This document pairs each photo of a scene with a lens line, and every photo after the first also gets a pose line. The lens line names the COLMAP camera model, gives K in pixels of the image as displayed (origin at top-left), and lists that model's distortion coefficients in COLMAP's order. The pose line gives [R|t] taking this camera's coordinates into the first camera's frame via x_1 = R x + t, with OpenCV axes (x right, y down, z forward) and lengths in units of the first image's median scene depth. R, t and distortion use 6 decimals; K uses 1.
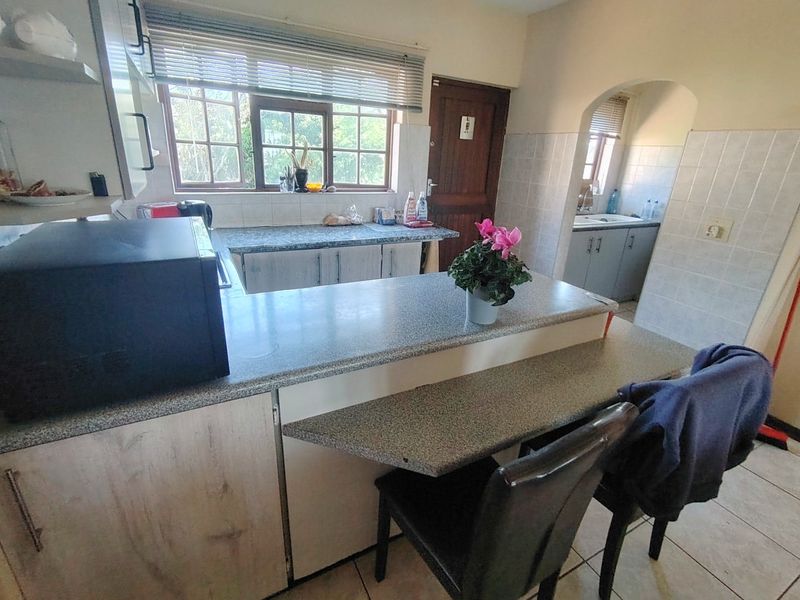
lens RADIAL K [[384.2, 0, 401.9], [0, 384.2, 293.1], [0, 0, 1]] dist [-0.014391, 0.005176]
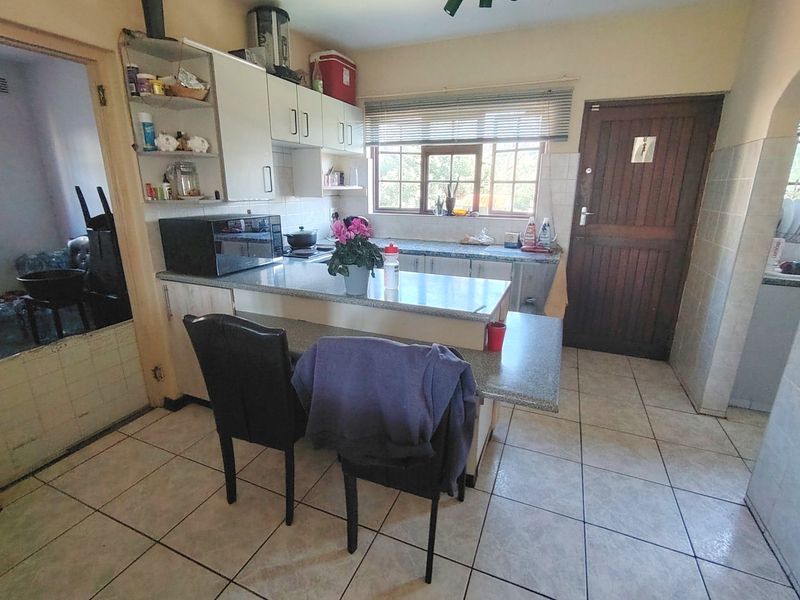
lens RADIAL K [[384.2, 0, 401.9], [0, 384.2, 293.1], [0, 0, 1]] dist [-0.014391, 0.005176]
pose [[0.628297, 0.163433, -0.760613, 0.646360], [-0.243906, 0.969774, 0.006899, 0.011715], [0.738751, 0.181183, 0.649169, 0.116558]]
